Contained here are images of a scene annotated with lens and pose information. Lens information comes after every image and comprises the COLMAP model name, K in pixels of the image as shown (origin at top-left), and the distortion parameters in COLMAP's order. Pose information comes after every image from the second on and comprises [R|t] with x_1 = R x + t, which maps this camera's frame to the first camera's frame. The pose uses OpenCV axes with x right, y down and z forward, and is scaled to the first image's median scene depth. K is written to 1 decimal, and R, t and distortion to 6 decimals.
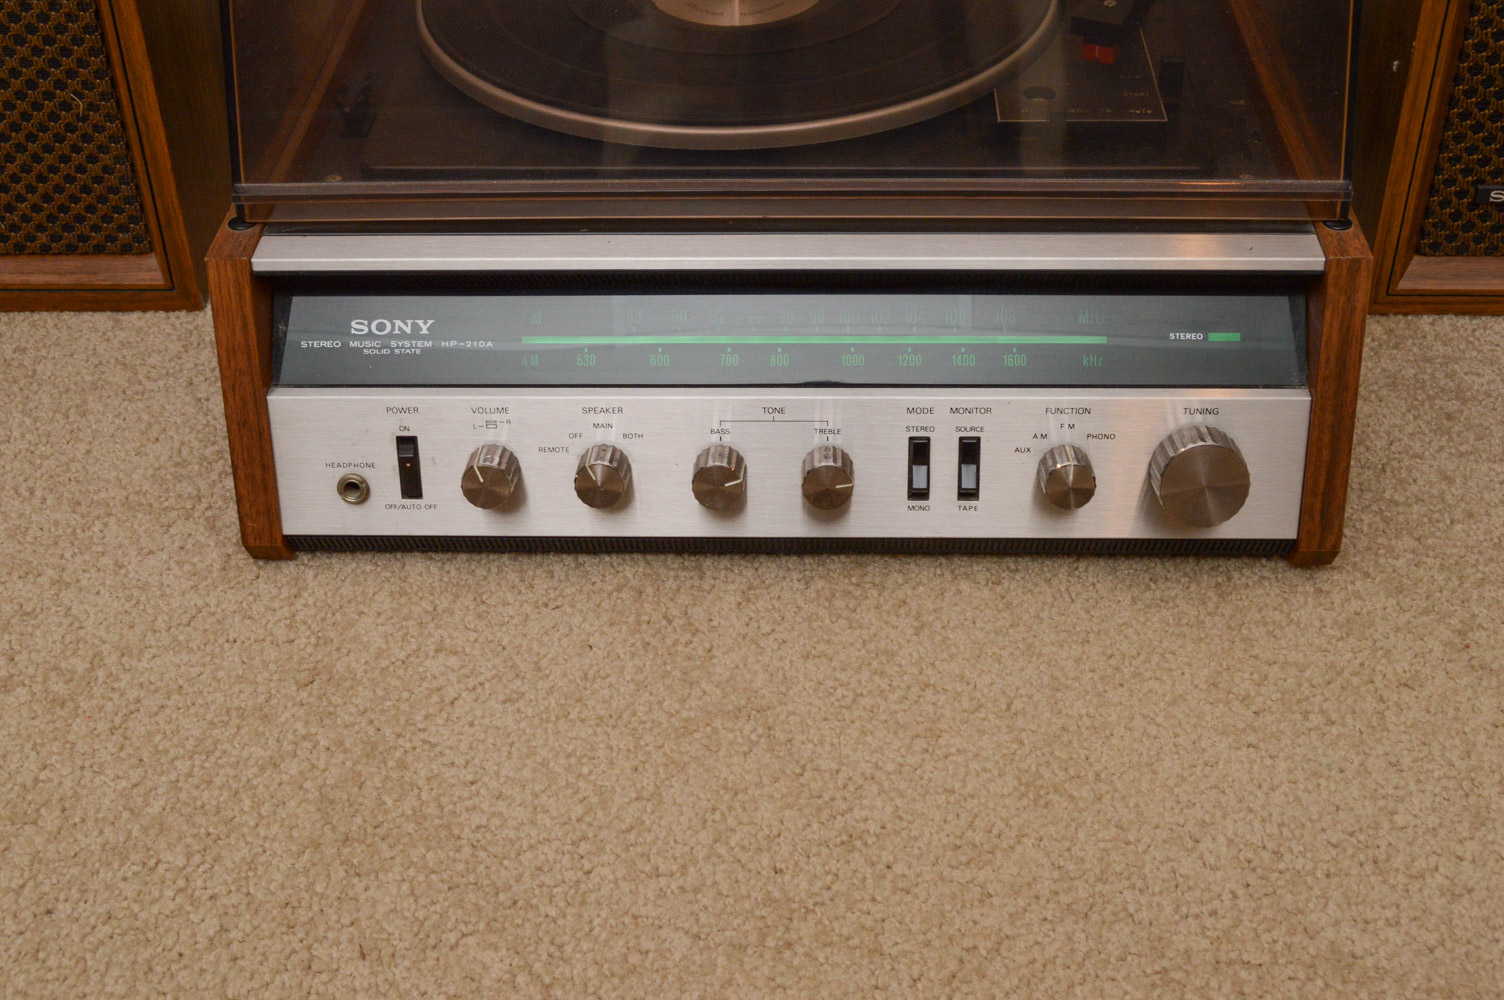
lens RADIAL K [[1902.8, 0, 758.2], [0, 1902.8, 506.3], [0, 0, 1]] dist [-0.053061, 0.047500]
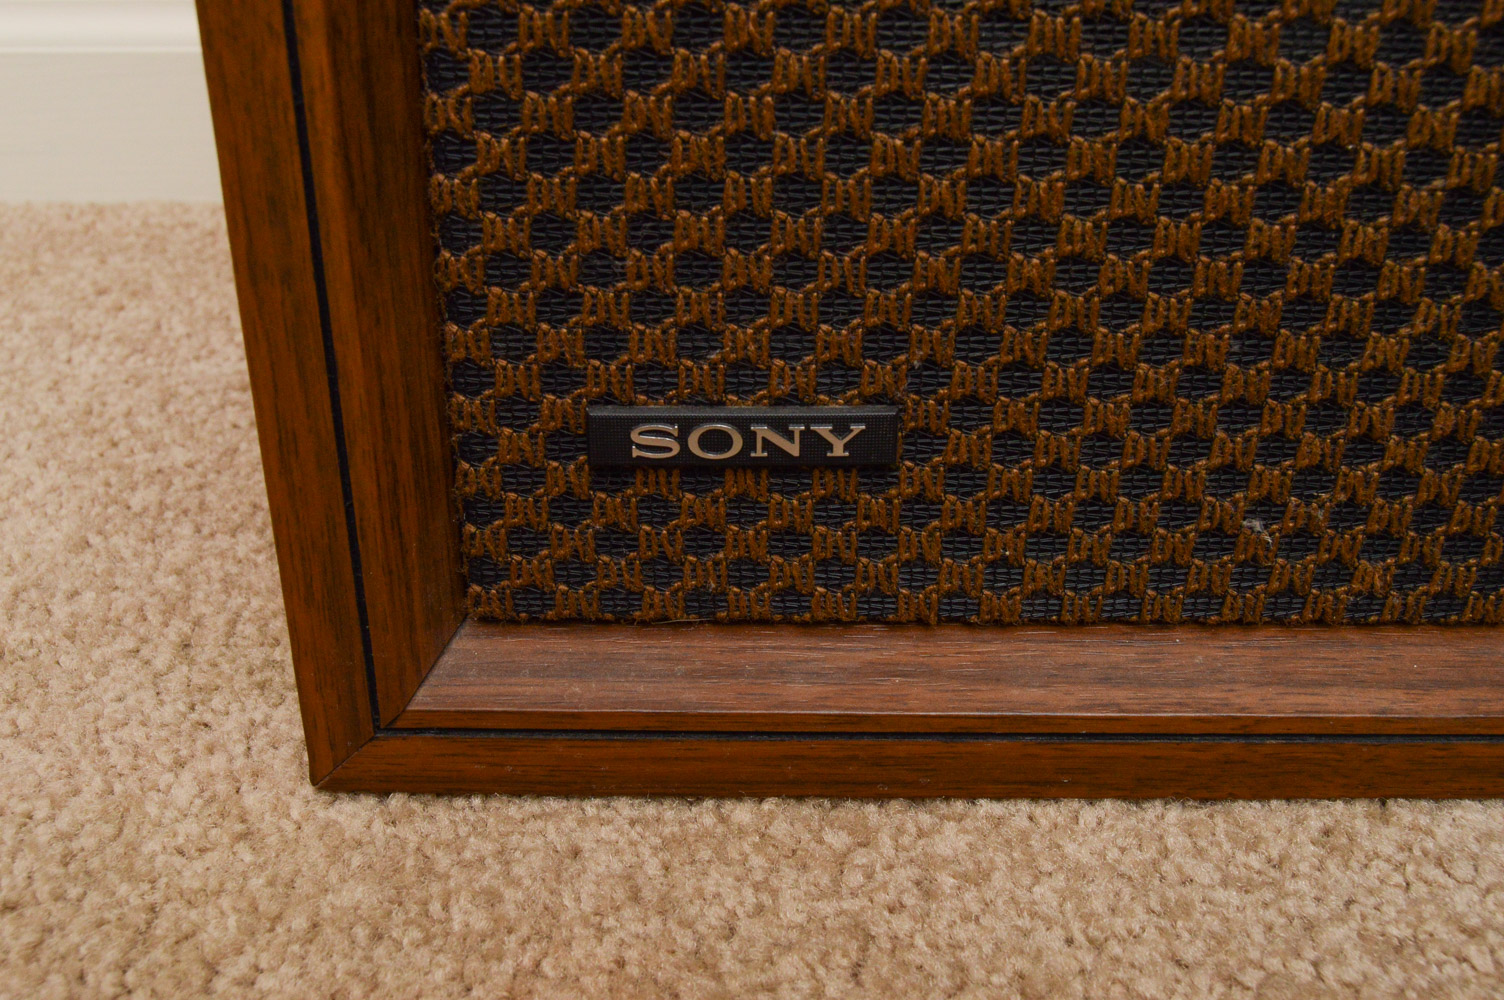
lens RADIAL K [[1526.2, 0, 751.3], [0, 1526.2, 540.7], [0, 0, 1]] dist [-0.085294, 0.001247]
pose [[0.999413, 0.008017, 0.033304, -0.603523], [-0.002844, 0.988289, -0.152567, -0.132924], [-0.034137, 0.152383, 0.987732, 0.919736]]
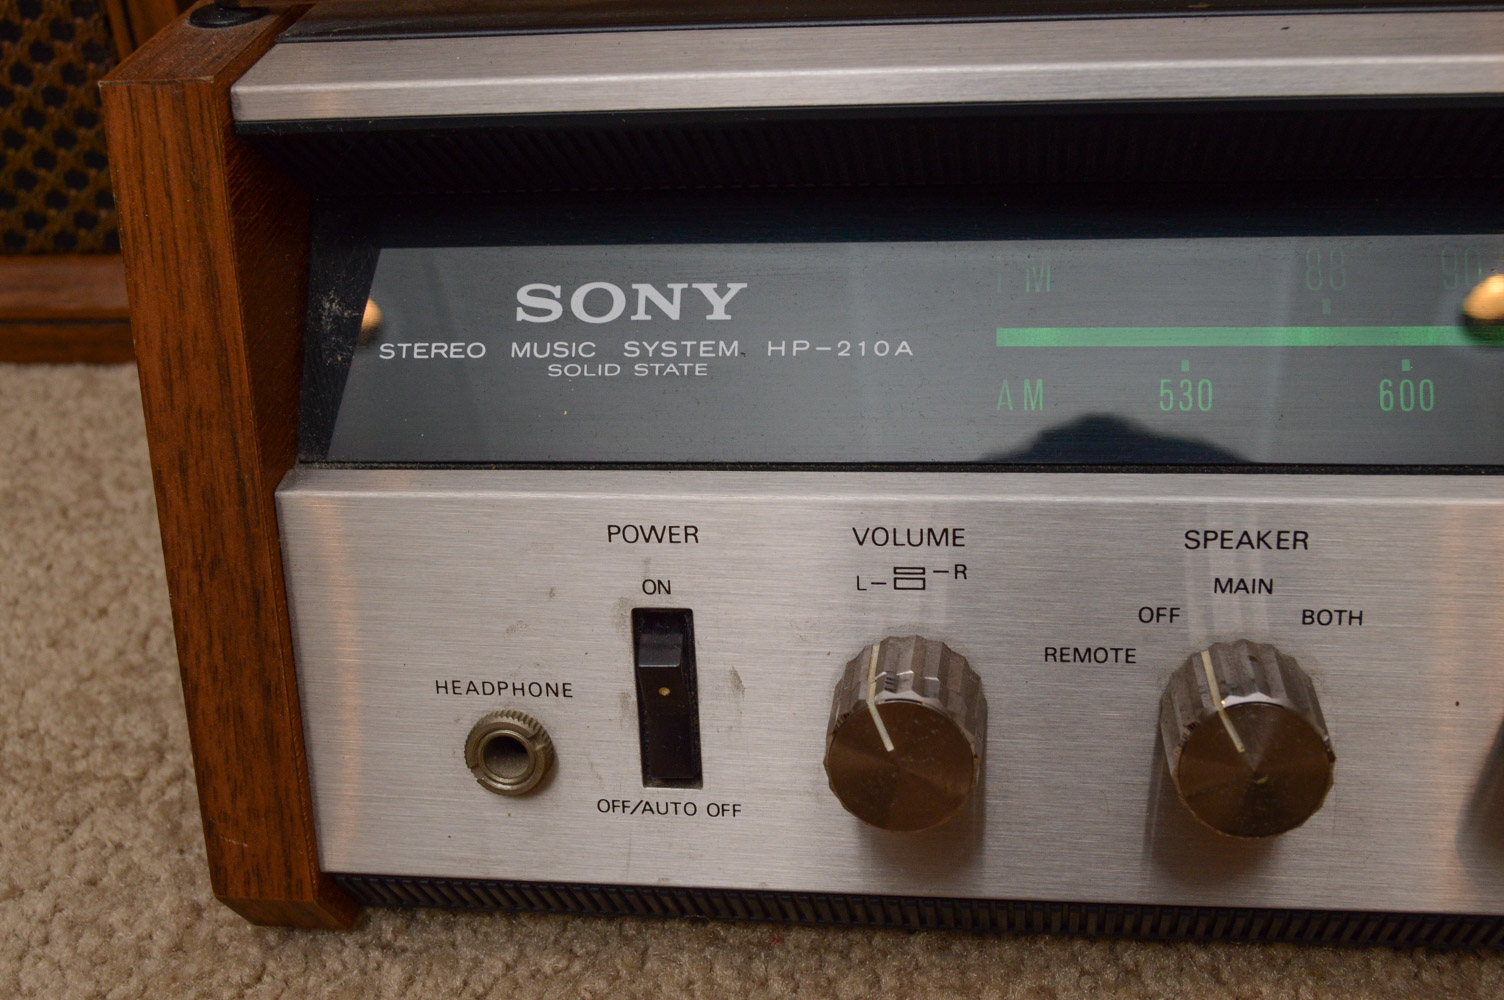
lens RADIAL K [[1822.9, 0, 773.1], [0, 1822.9, 526.7], [0, 0, 1]] dist [-0.054713, 0.009765]
pose [[0.994656, 0.008999, -0.102850, -0.129448], [-0.018471, 0.995632, -0.091516, -0.021482], [0.101577, 0.092927, 0.990478, 0.663326]]
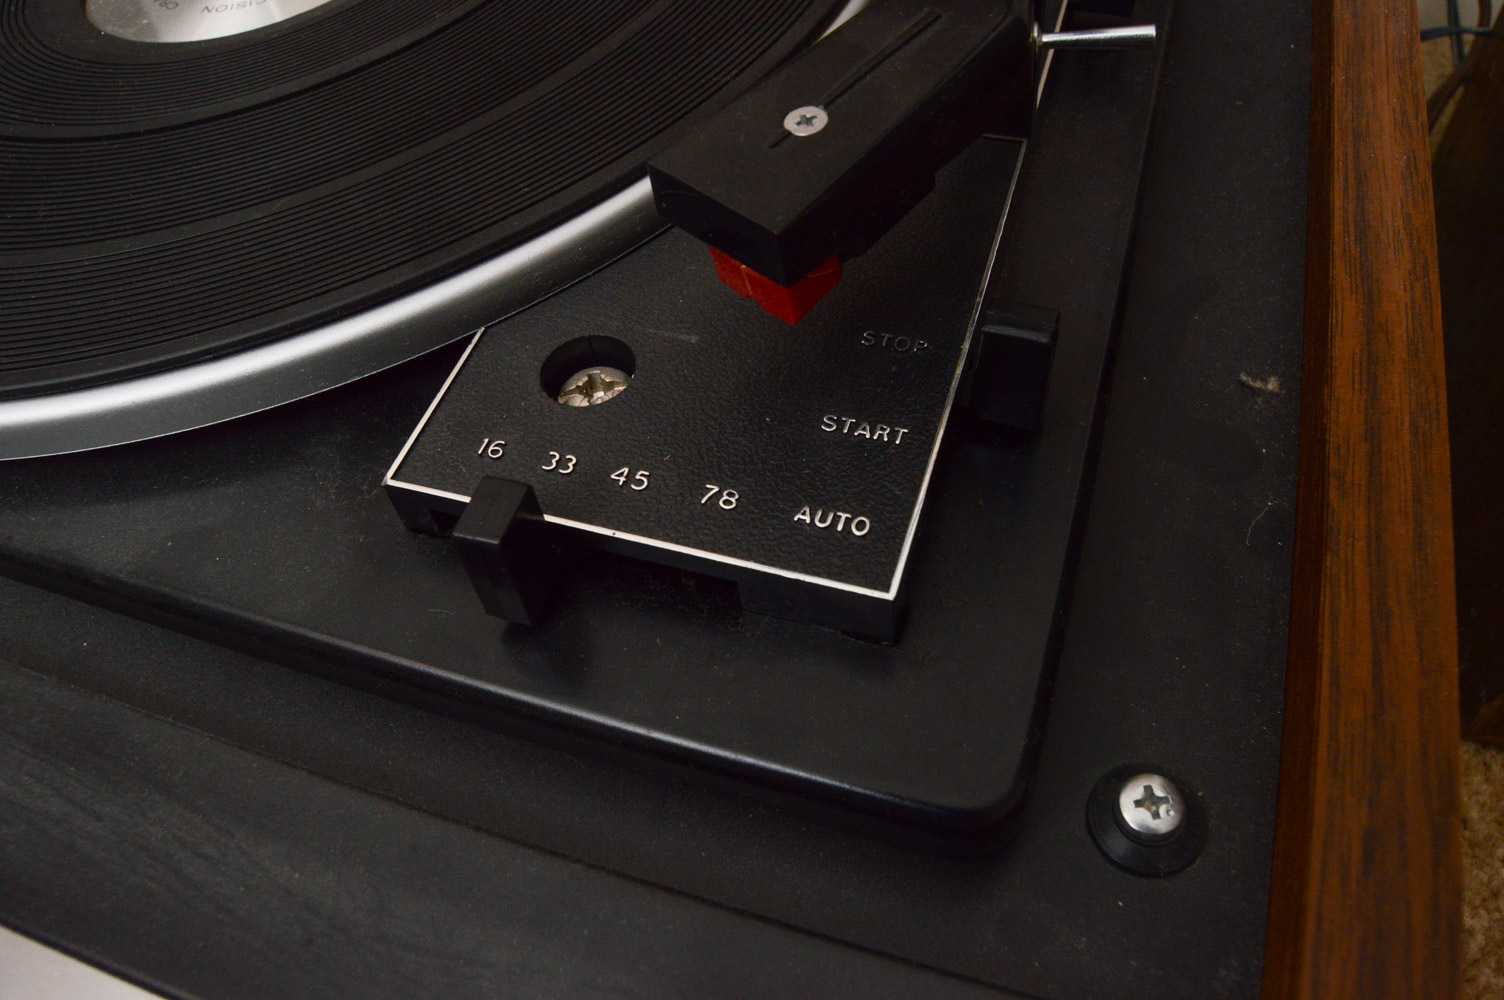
lens RADIAL K [[1149.0, 0, 753.0], [0, 1149.0, 494.0], [0, 0, 1]] dist [-0.106349, 0.053869]
pose [[0.957925, 0.185324, -0.219170, 0.234184], [-0.120555, 0.952773, 0.278730, -0.266730], [0.260474, -0.240581, 0.935026, 0.851932]]
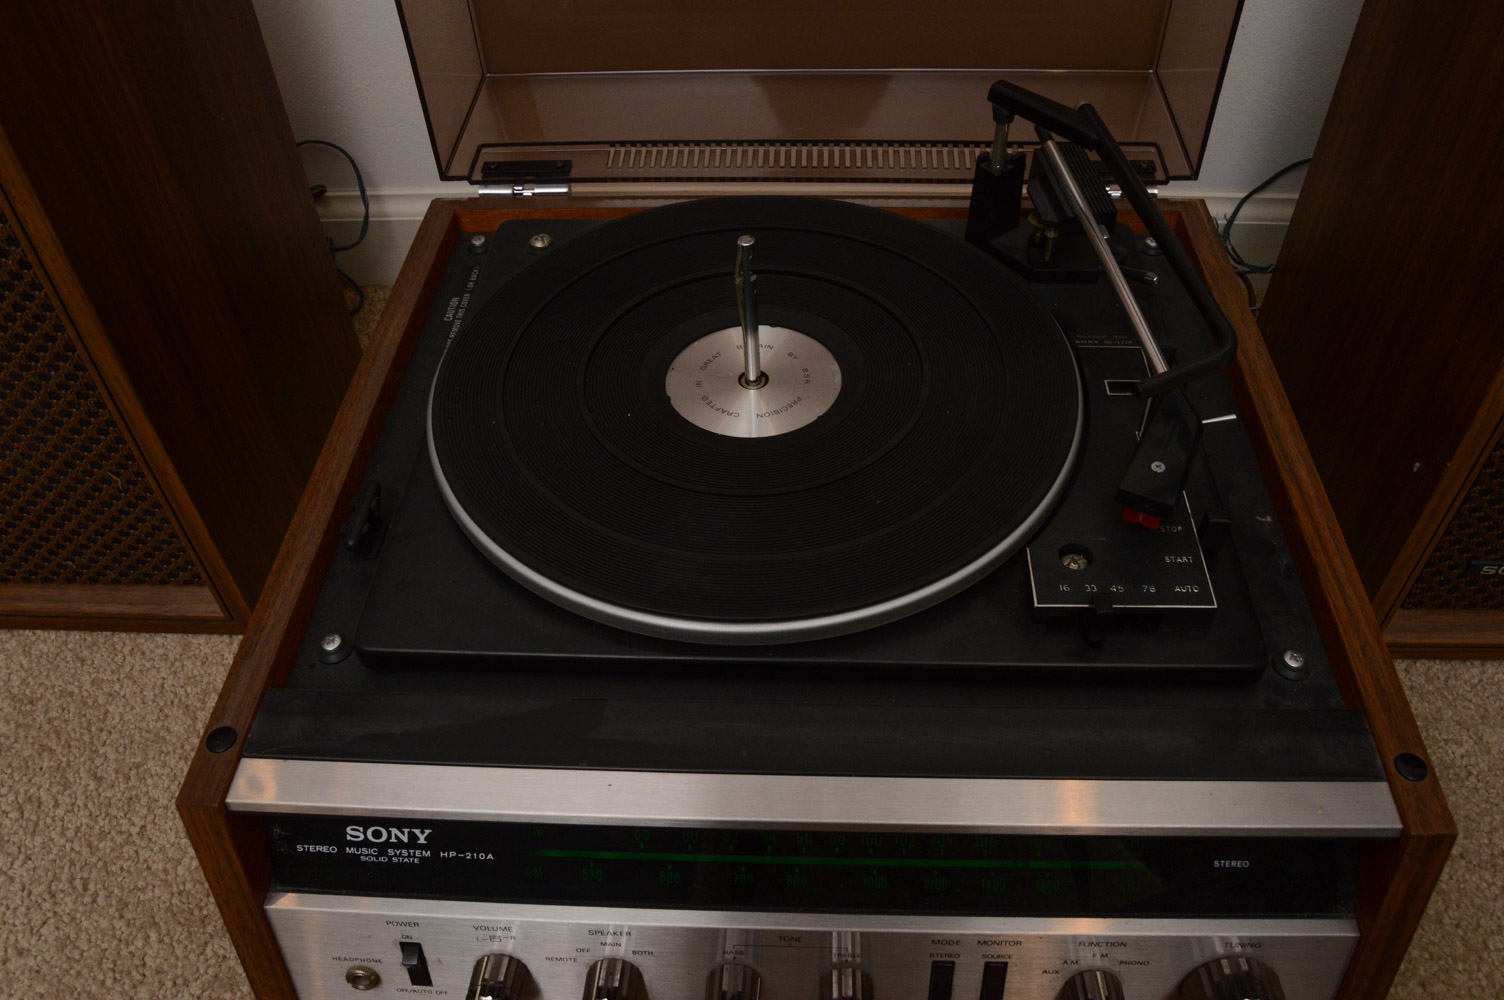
lens RADIAL K [[1149.0, 0, 753.0], [0, 1149.0, 494.0], [0, 0, 1]] dist [-0.106349, 0.053869]
pose [[0.999855, 0.002311, -0.016845, -0.001410], [0.000136, 0.989595, 0.143882, -0.342234], [0.017002, -0.143863, 0.989452, 0.466763]]
